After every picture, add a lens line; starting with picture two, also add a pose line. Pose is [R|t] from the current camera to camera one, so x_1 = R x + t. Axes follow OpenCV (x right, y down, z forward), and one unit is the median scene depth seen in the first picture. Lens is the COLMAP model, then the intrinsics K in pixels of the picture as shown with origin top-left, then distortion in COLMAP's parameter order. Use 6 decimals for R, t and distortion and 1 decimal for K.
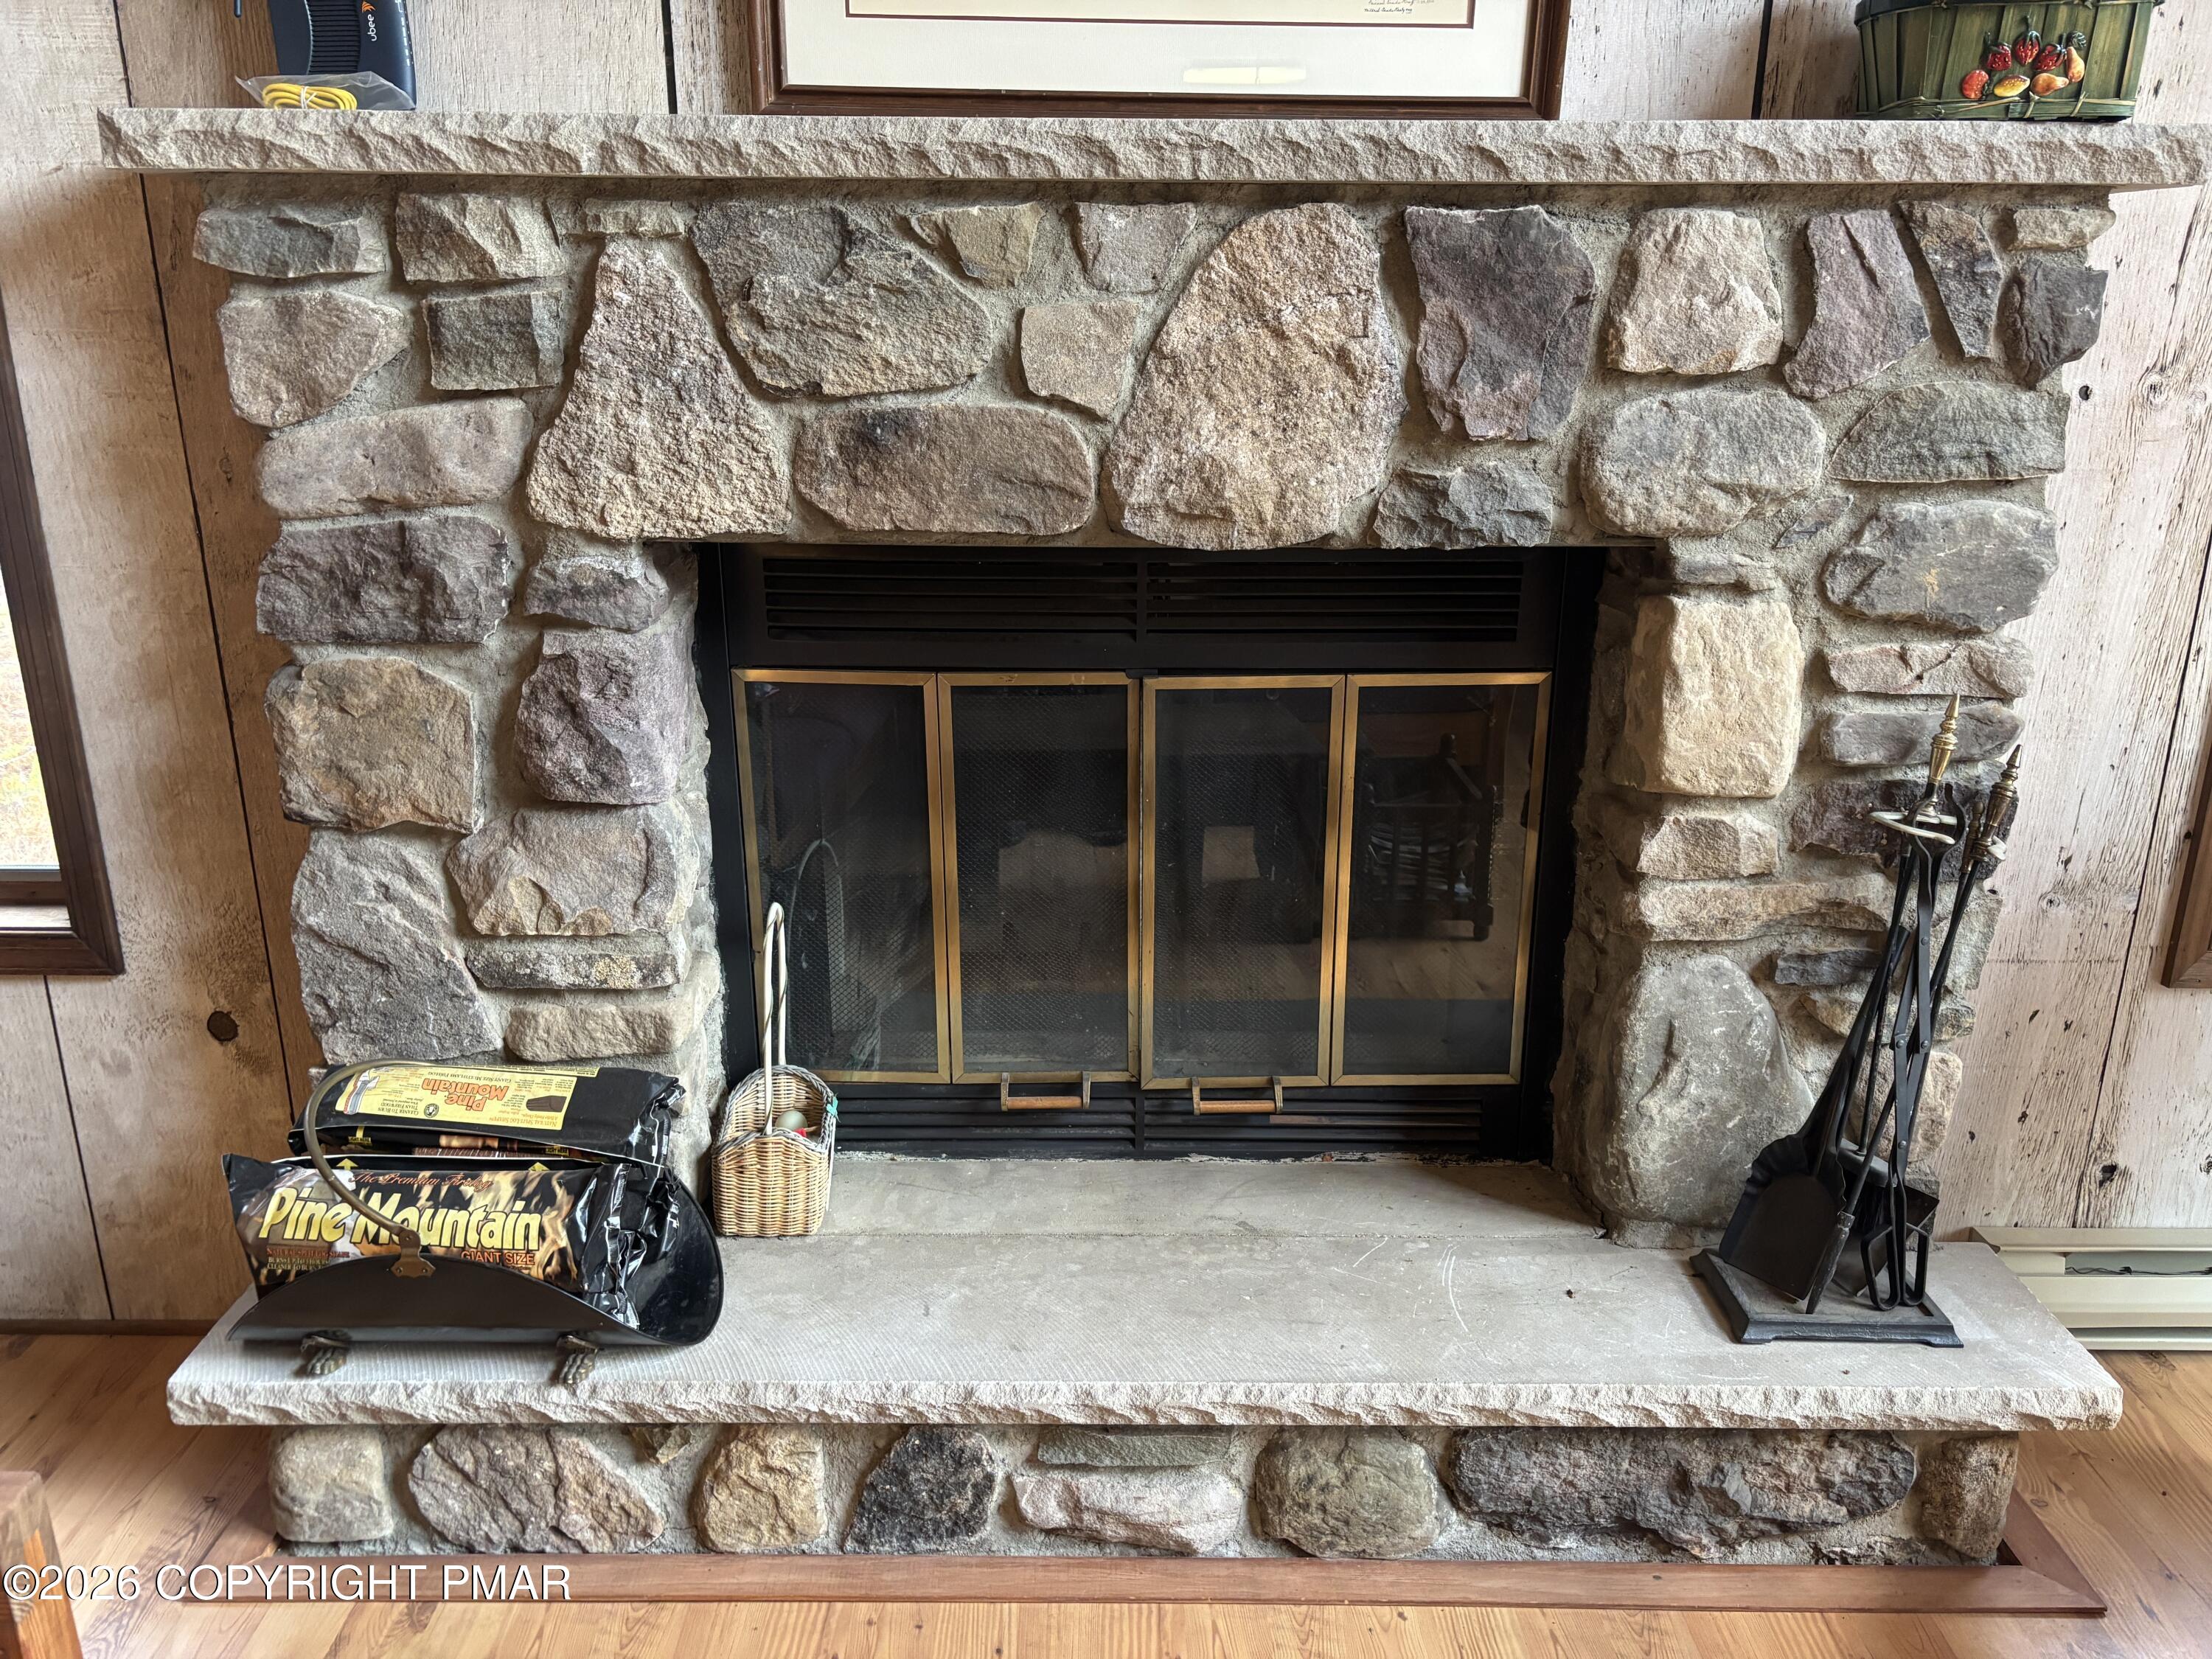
lens RADIAL K [[1685.6, 0, 1108.4], [0, 1685.6, 840.5], [0, 0, 1]] dist [0.010024, 0.013332]
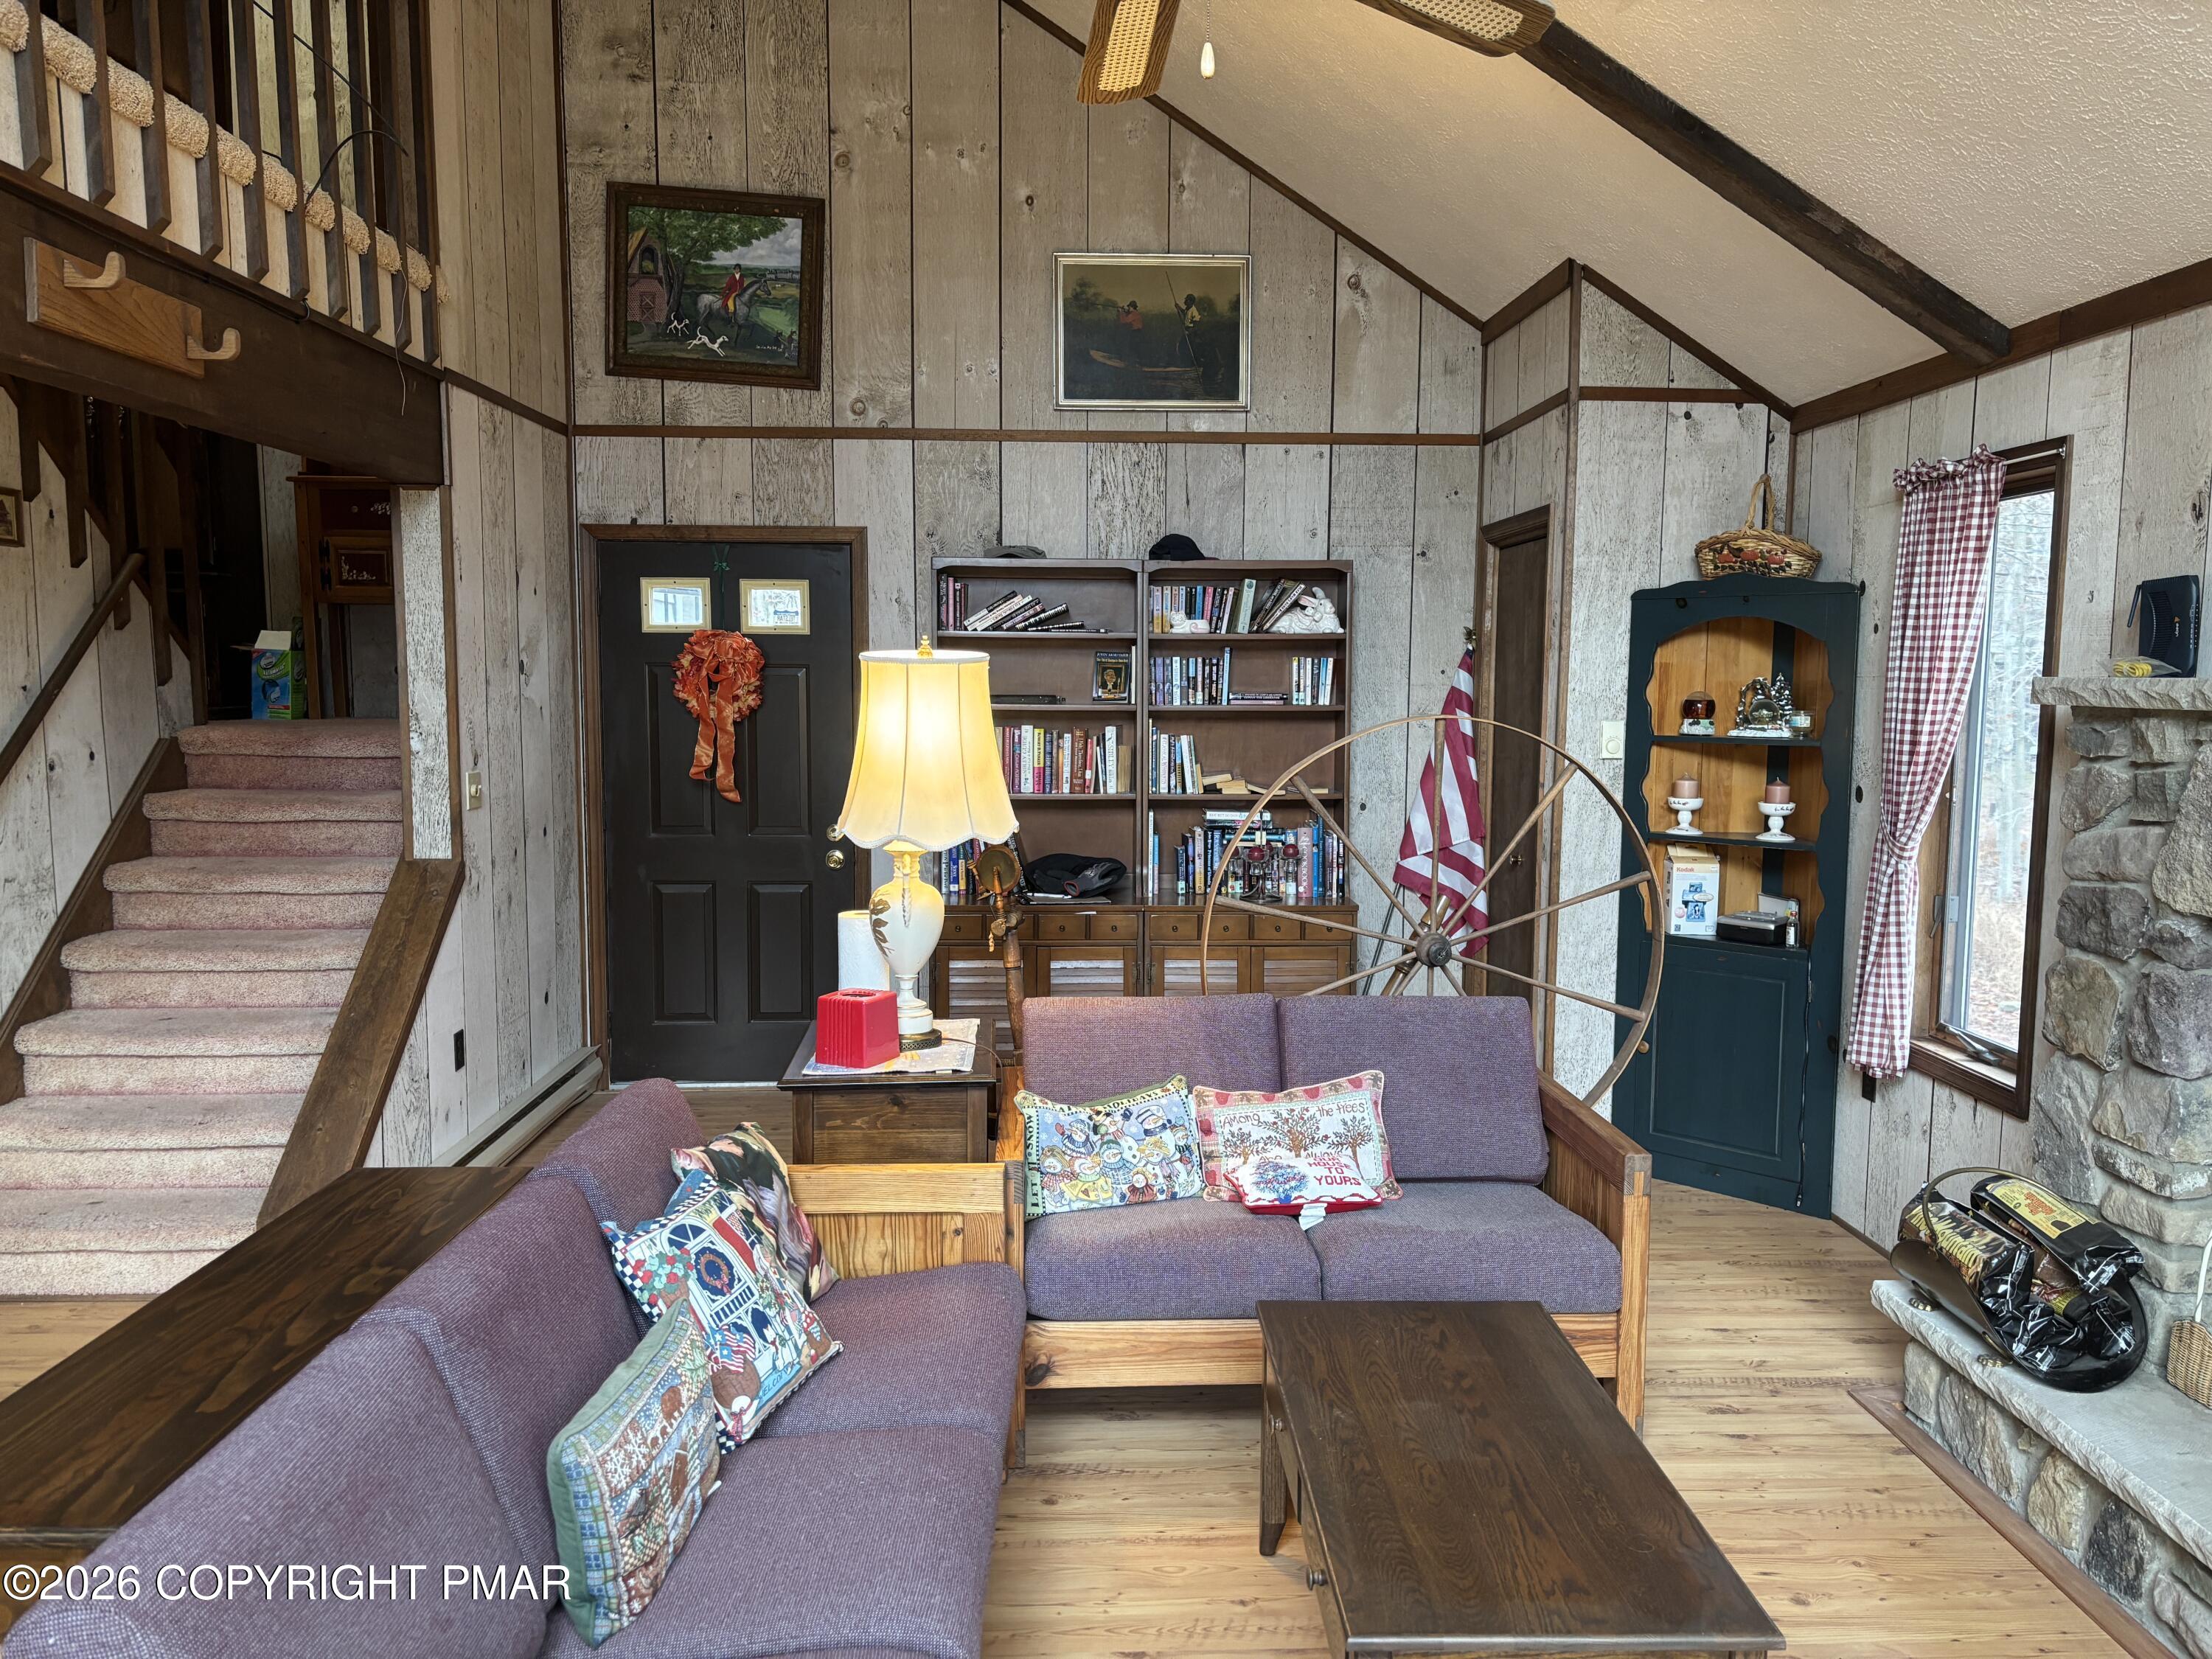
lens RADIAL K [[1658.8, 0, 1119.0], [0, 1658.8, 839.9], [0, 0, 1]] dist [0.118857, -0.161208]
pose [[0.029062, 0.093437, -0.995201, 1.337437], [-0.317587, 0.944896, 0.079439, -0.045231], [0.947784, 0.313755, 0.057135, -0.114259]]
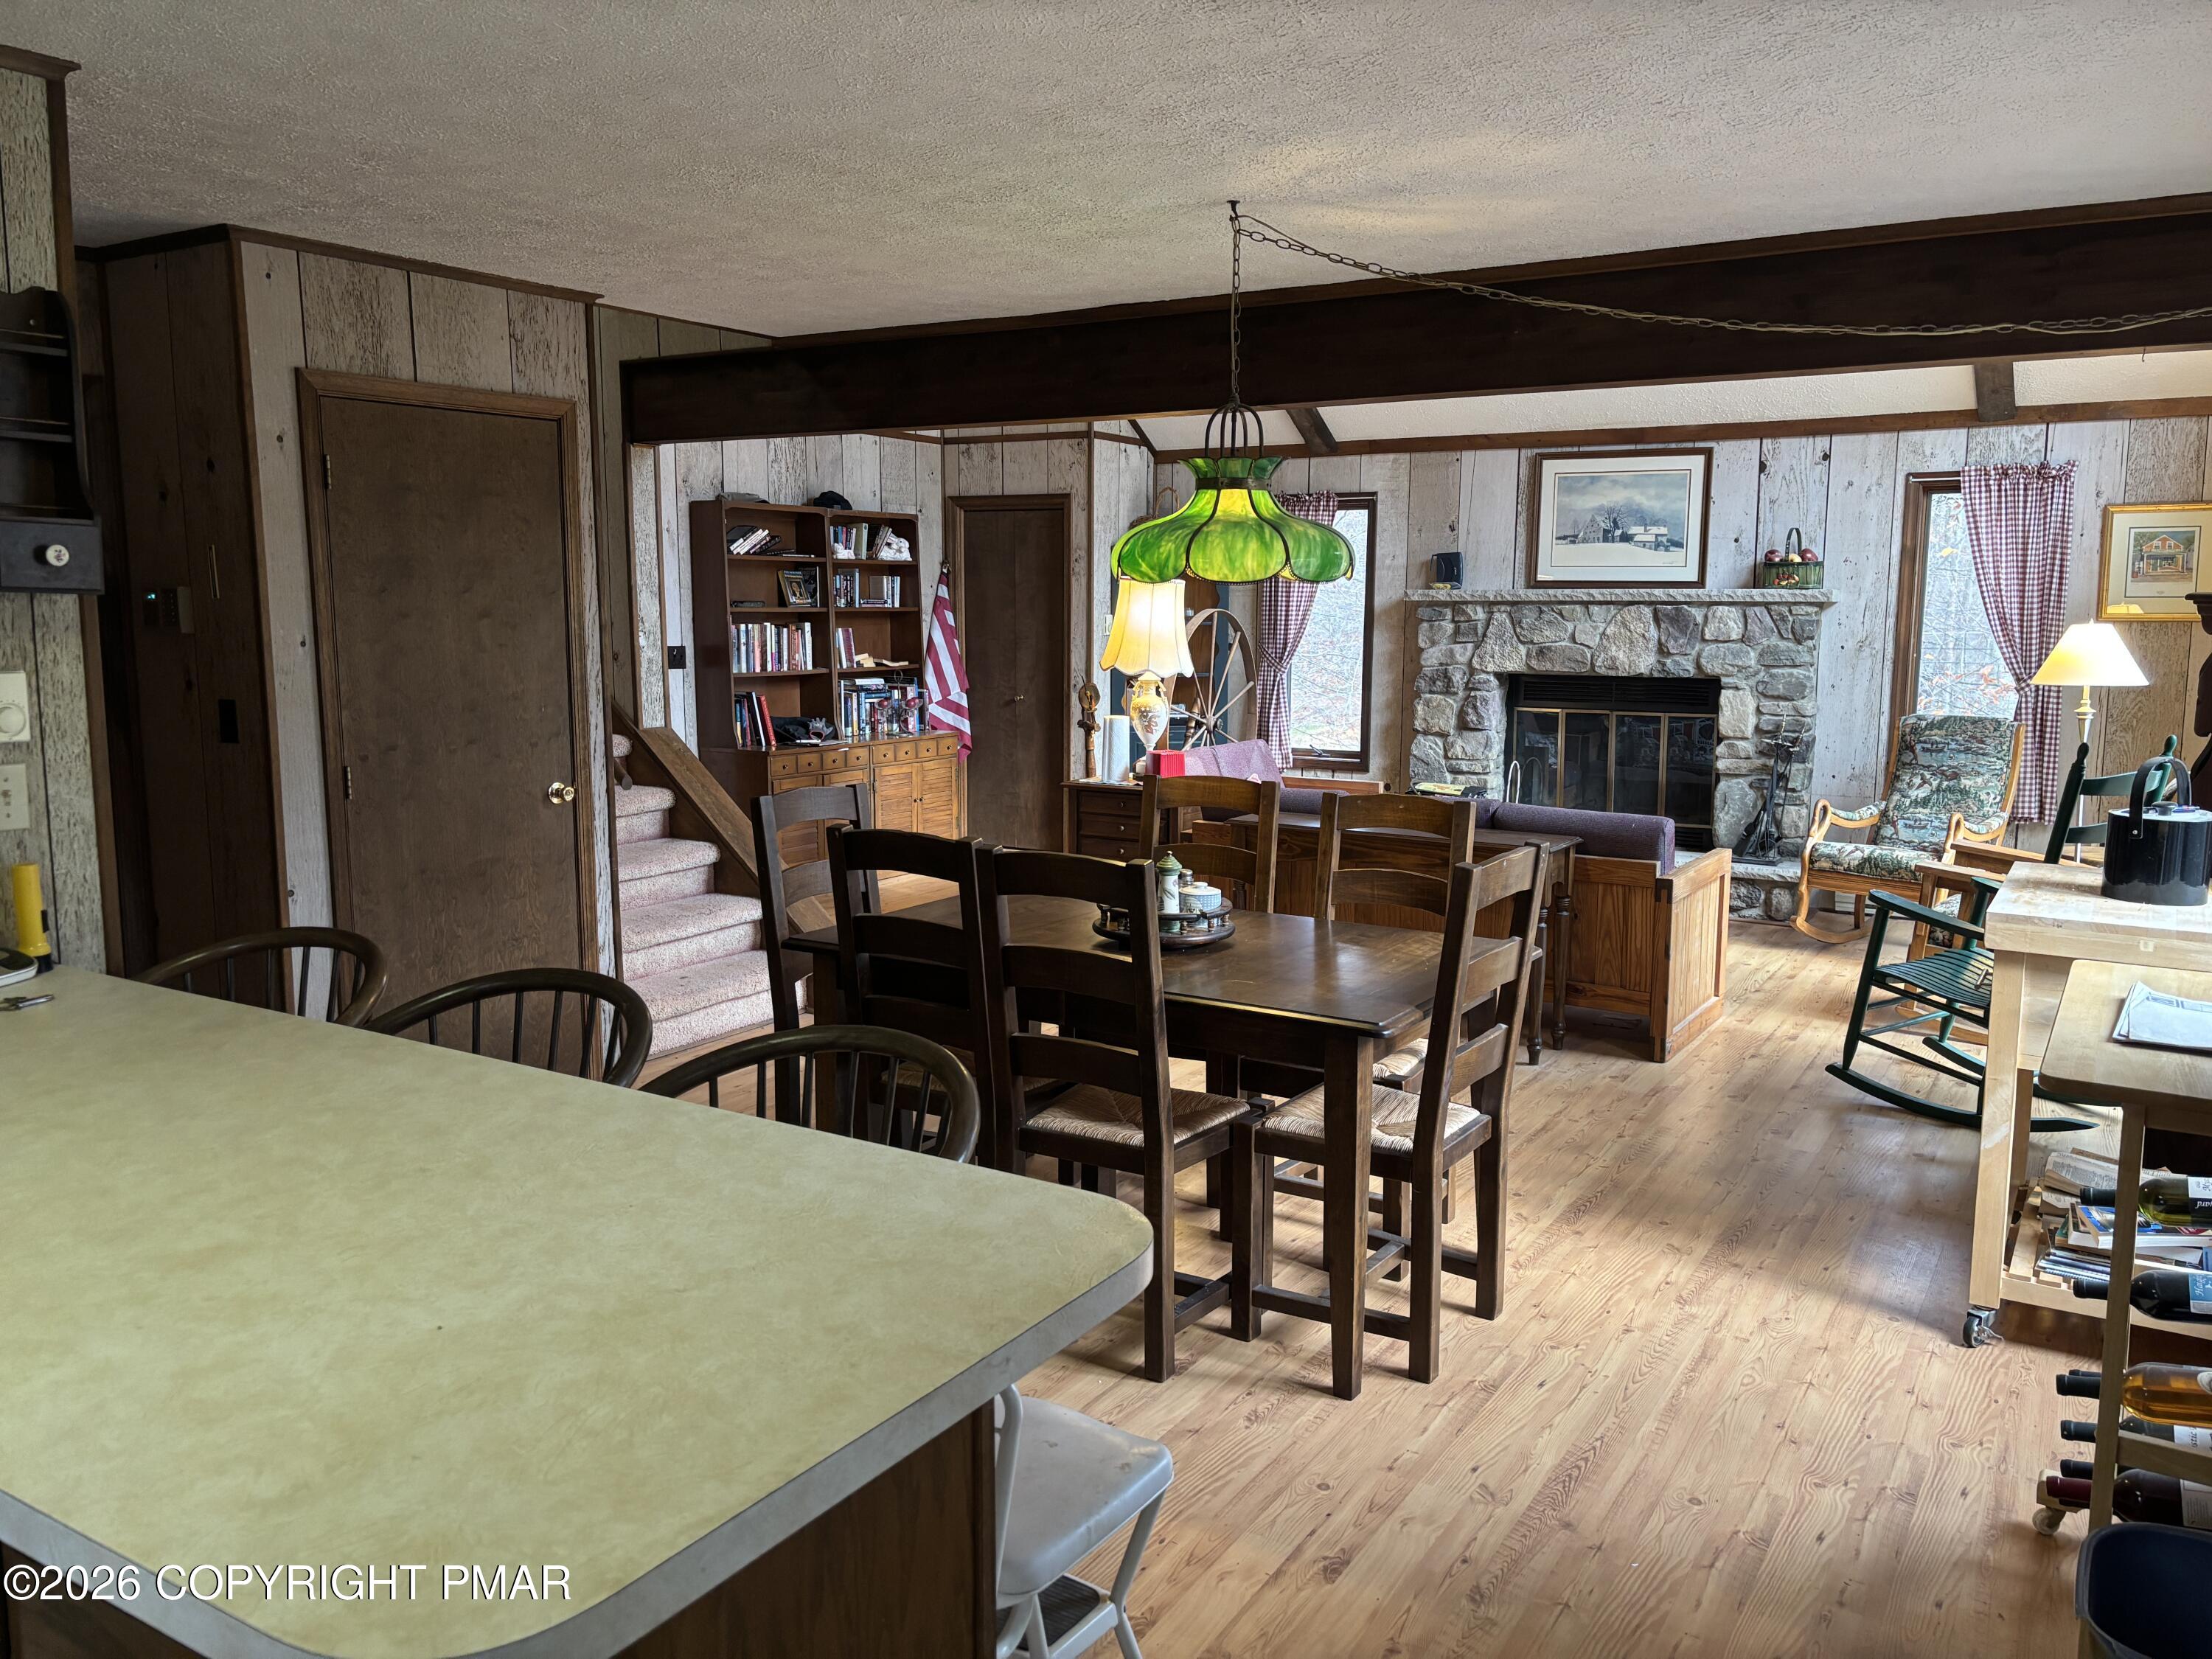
lens RADIAL K [[1676.2, 0, 1106.0], [0, 1676.2, 829.5], [0, 0, 1]] dist [0.062517, -0.062219]
pose [[0.841499, 0.072602, -0.535359, 1.378401], [-0.168211, 0.976884, -0.131921, 1.067299], [0.513406, 0.201064, 0.834259, -3.437477]]
